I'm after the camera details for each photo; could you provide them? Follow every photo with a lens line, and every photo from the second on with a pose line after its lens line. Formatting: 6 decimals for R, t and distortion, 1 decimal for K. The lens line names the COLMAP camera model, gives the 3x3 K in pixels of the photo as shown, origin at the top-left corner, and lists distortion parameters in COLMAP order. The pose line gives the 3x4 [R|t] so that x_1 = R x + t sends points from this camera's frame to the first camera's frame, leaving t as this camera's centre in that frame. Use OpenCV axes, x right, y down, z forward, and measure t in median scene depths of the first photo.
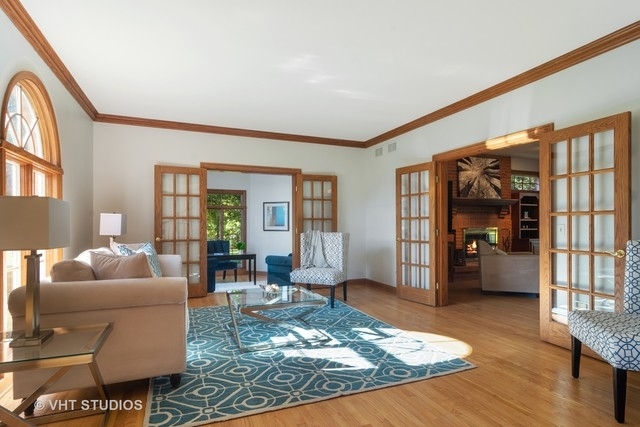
lens RADIAL K [[344.7, 0, 320.0], [0, 344.7, 213.5], [0, 0, 1]] dist [0.000995, 0.000657]
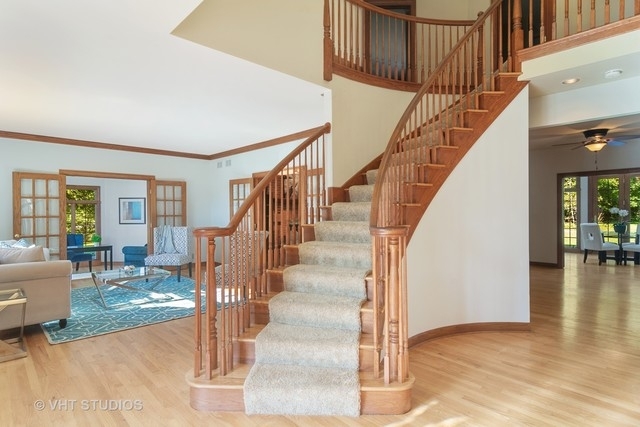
lens RADIAL K [[344.7, 0, 320.0], [0, 344.7, 213.5], [0, 0, 1]] dist [0.000995, 0.000657]
pose [[0.931978, -0.004647, 0.362486, 0.049260], [-0.008137, 0.999398, 0.033732, -0.039409], [-0.362424, -0.034387, 0.931379, -0.376123]]
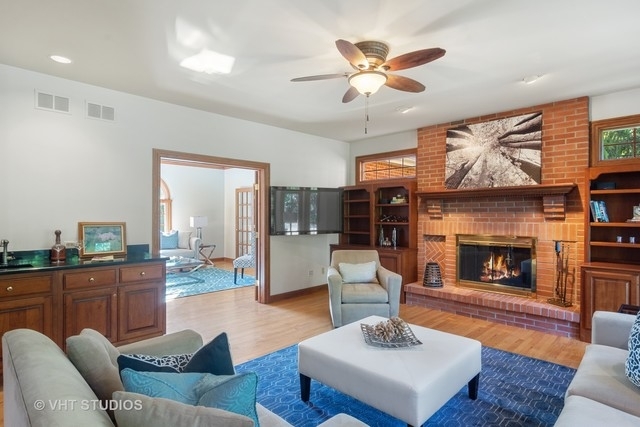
lens RADIAL K [[344.7, 0, 320.0], [0, 344.7, 213.5], [0, 0, 1]] dist [0.000995, 0.000657]
pose [[0.390086, -0.002681, -0.920774, 1.128690], [0.027557, 0.999582, 0.008765, -0.013789], [0.920366, -0.028793, 0.389997, 0.588639]]
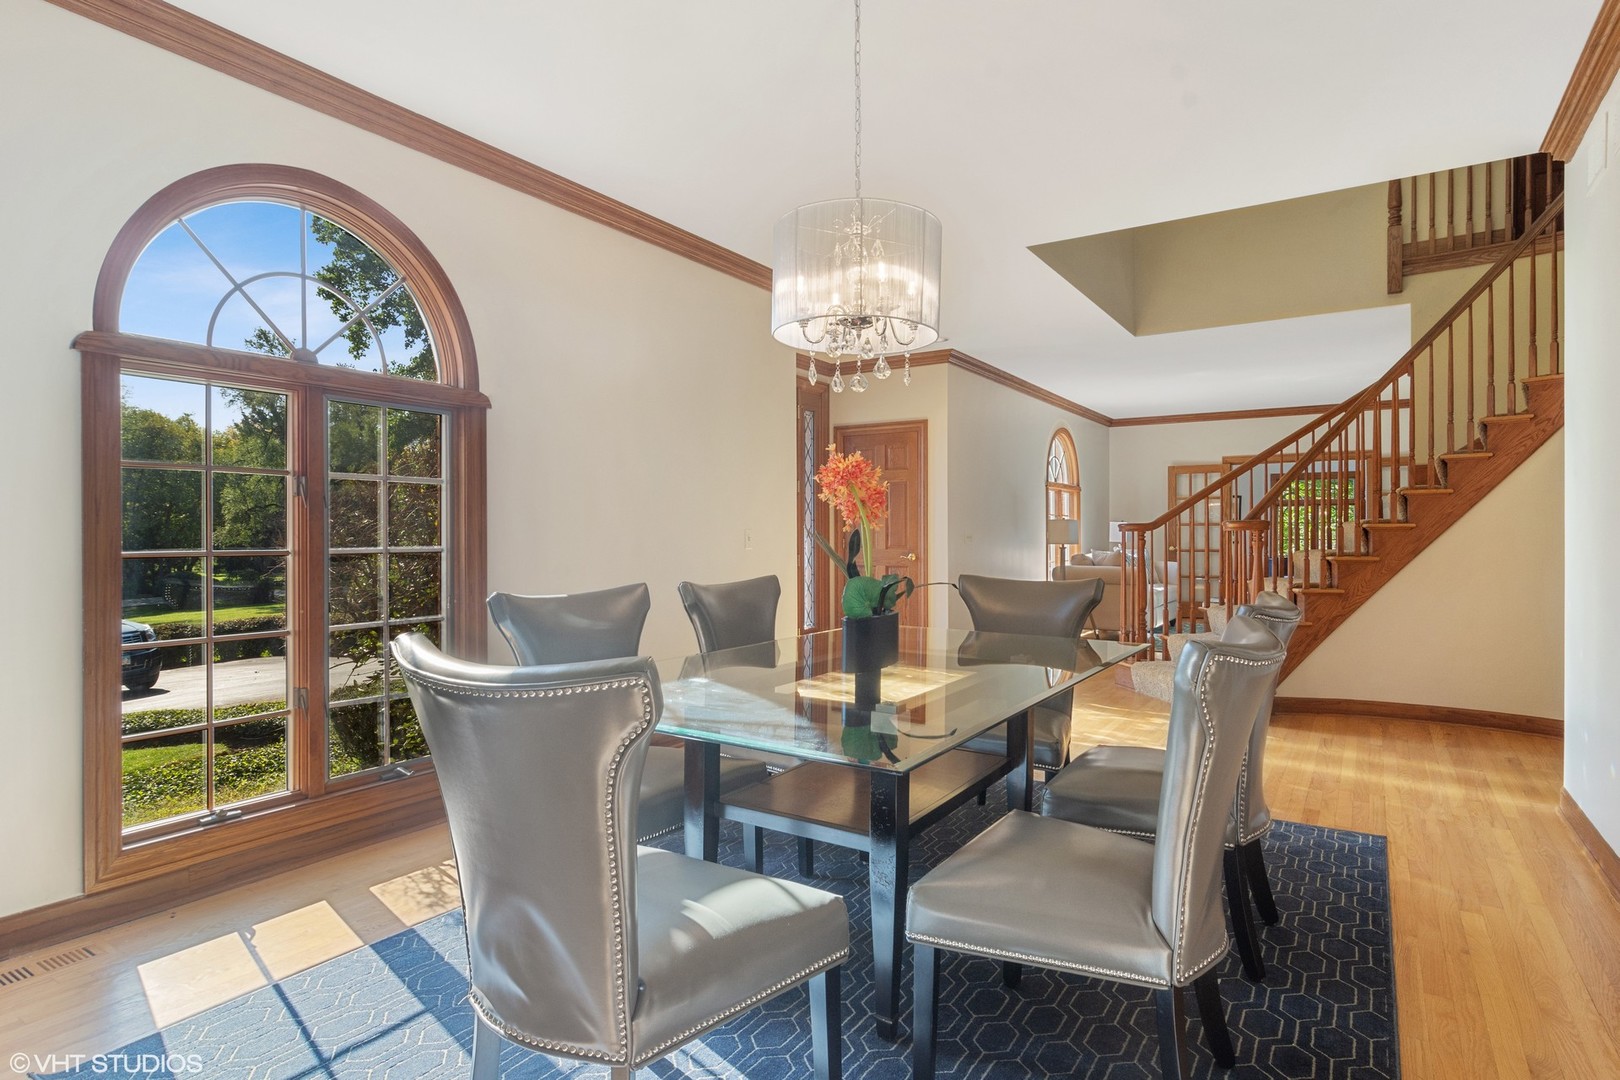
lens RADIAL K [[872.4, 0, 810.0], [0, 872.4, 540.0], [0, 0, 1]] dist [0.000995, 0.000657]
pose [[0.561859, 0.008363, -0.827191, 0.742364], [0.025198, 0.999312, 0.027219, -0.027416], [0.826849, -0.036137, 0.561261, -0.894814]]
